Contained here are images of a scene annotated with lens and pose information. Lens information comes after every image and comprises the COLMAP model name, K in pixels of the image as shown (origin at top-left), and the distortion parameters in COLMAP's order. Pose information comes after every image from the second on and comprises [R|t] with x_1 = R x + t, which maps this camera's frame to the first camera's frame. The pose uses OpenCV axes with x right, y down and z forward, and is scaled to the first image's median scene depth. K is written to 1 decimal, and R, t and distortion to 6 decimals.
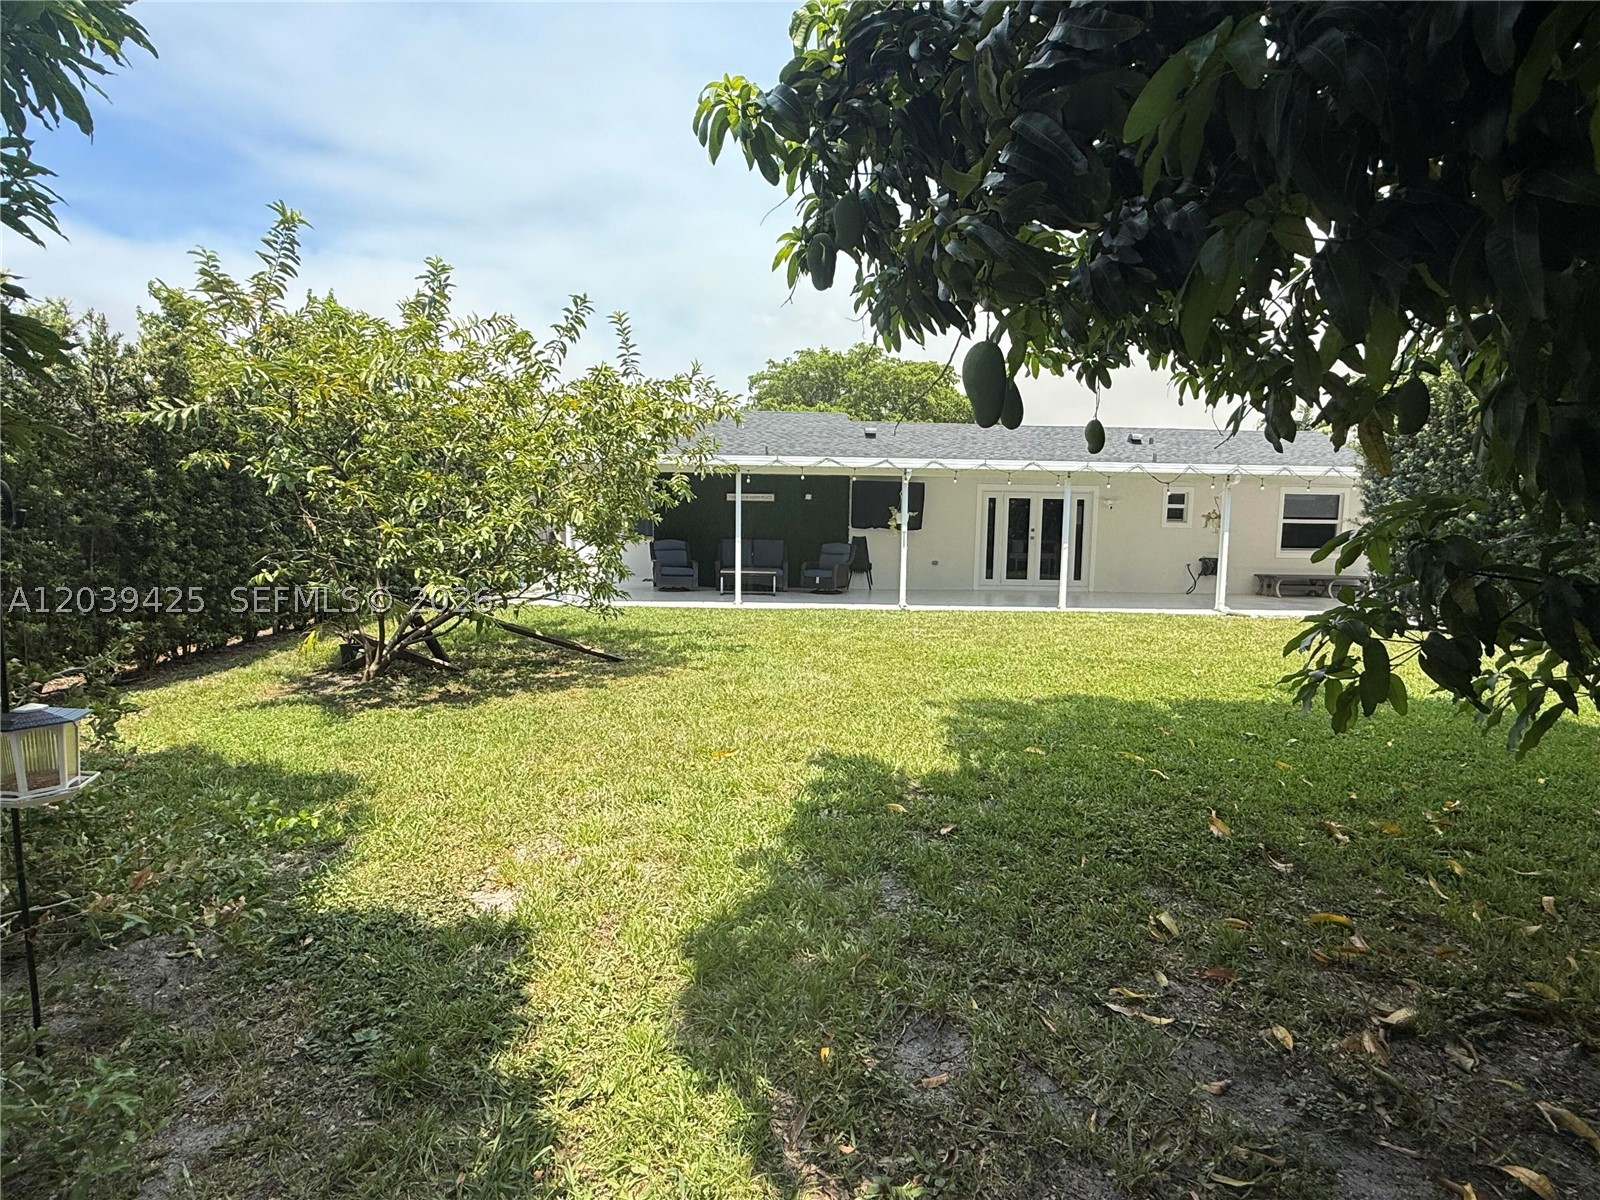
lens RADIAL K [[783.4, 0, 812.2], [0, 783.4, 592.0], [0, 0, 1]] dist [0.003740, -0.001050]
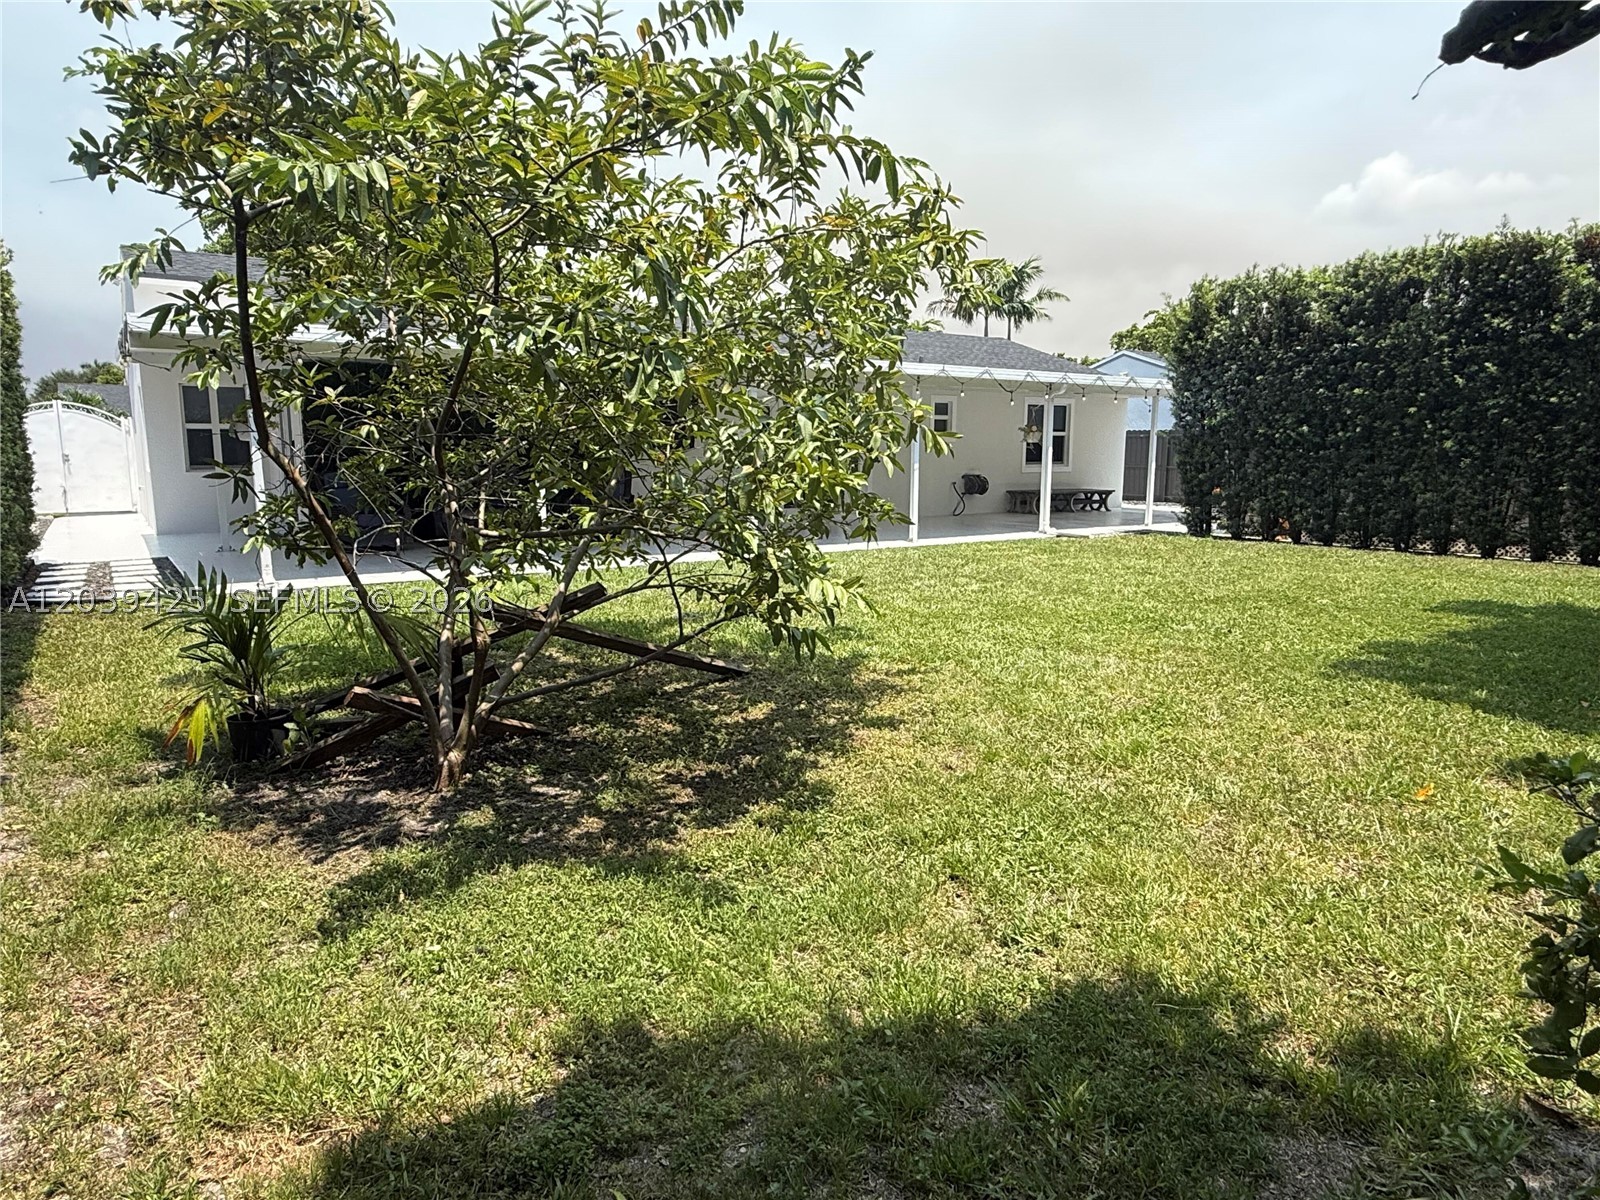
lens RADIAL K [[984.7, 0, 795.7], [0, 984.7, 615.9], [0, 0, 1]] dist [0.001044, -0.000759]
pose [[0.821897, -0.116050, 0.557690, -0.320568], [0.060645, 0.991290, 0.116902, -0.027080], [-0.566399, -0.062261, 0.821776, 0.172461]]
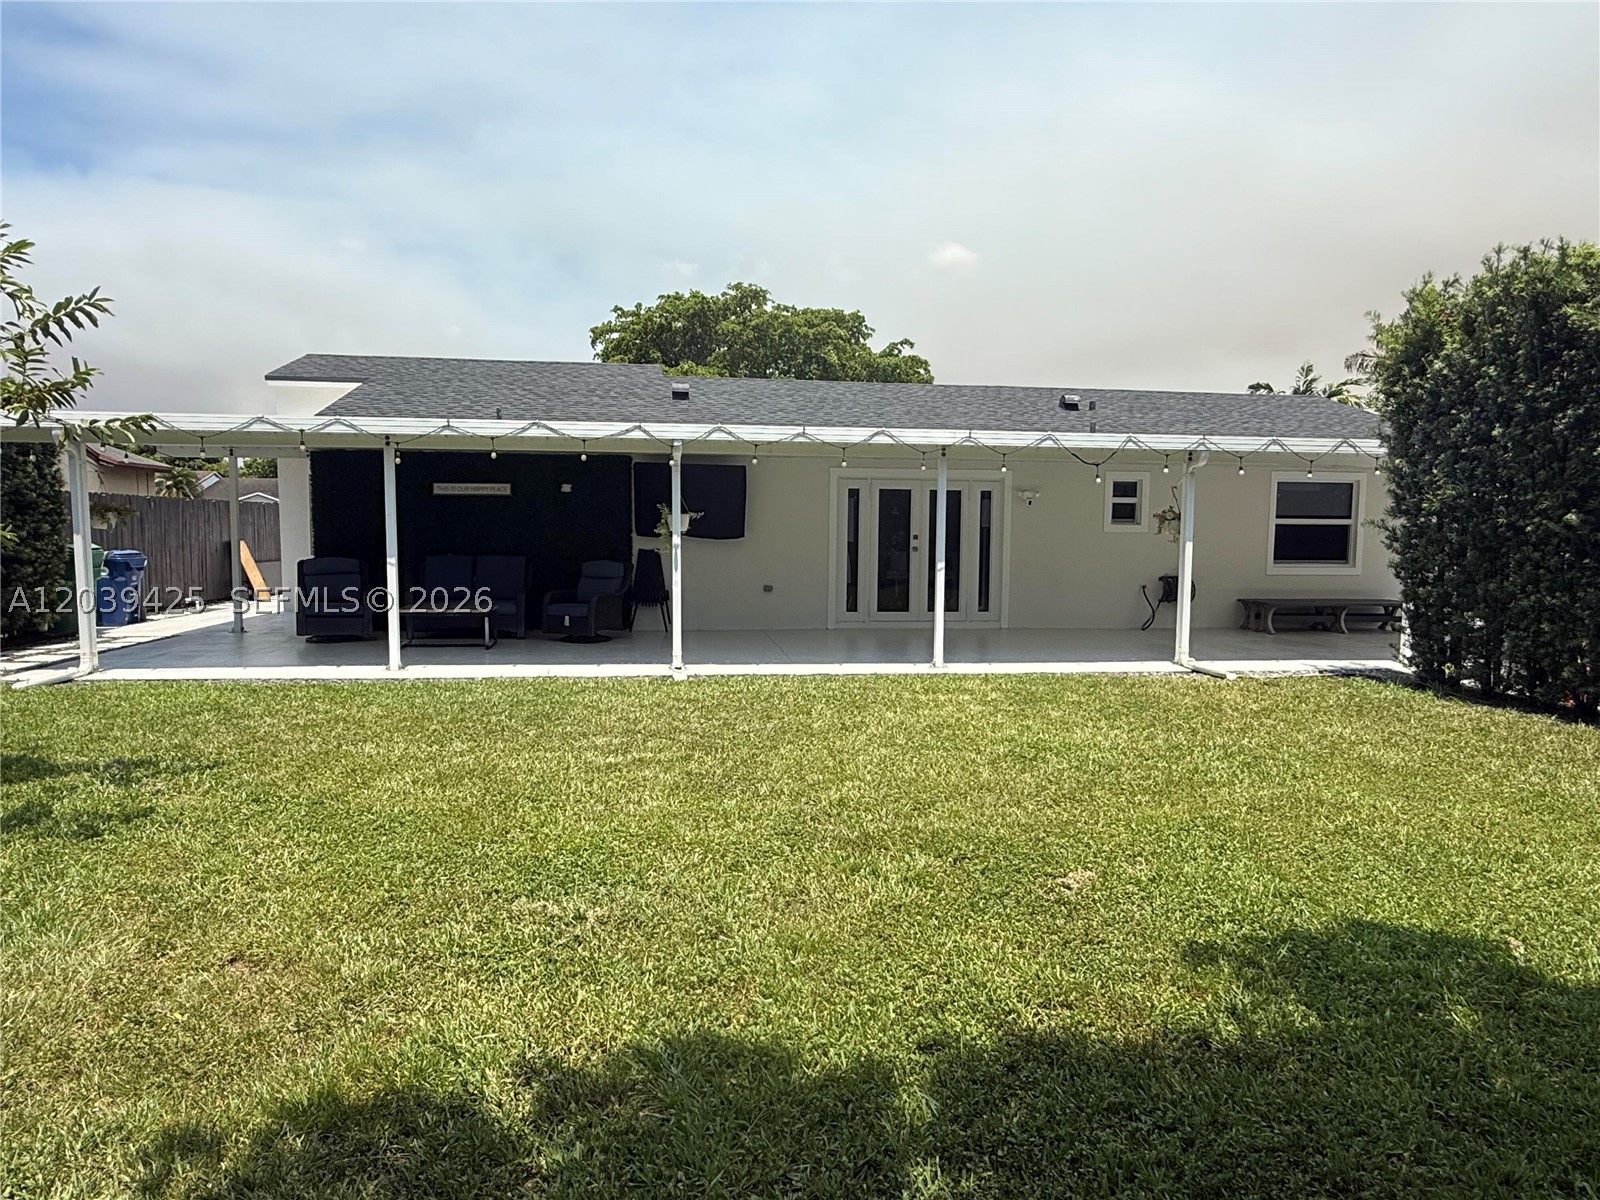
lens RADIAL K [[984.7, 0, 791.2], [0, 984.7, 599.9], [0, 0, 1]] dist [0.001044, -0.000759]
pose [[0.997015, -0.011819, 0.076298, 0.120242], [0.012414, 0.999896, -0.007325, -0.022408], [-0.076203, 0.008251, 0.997058, 0.188101]]
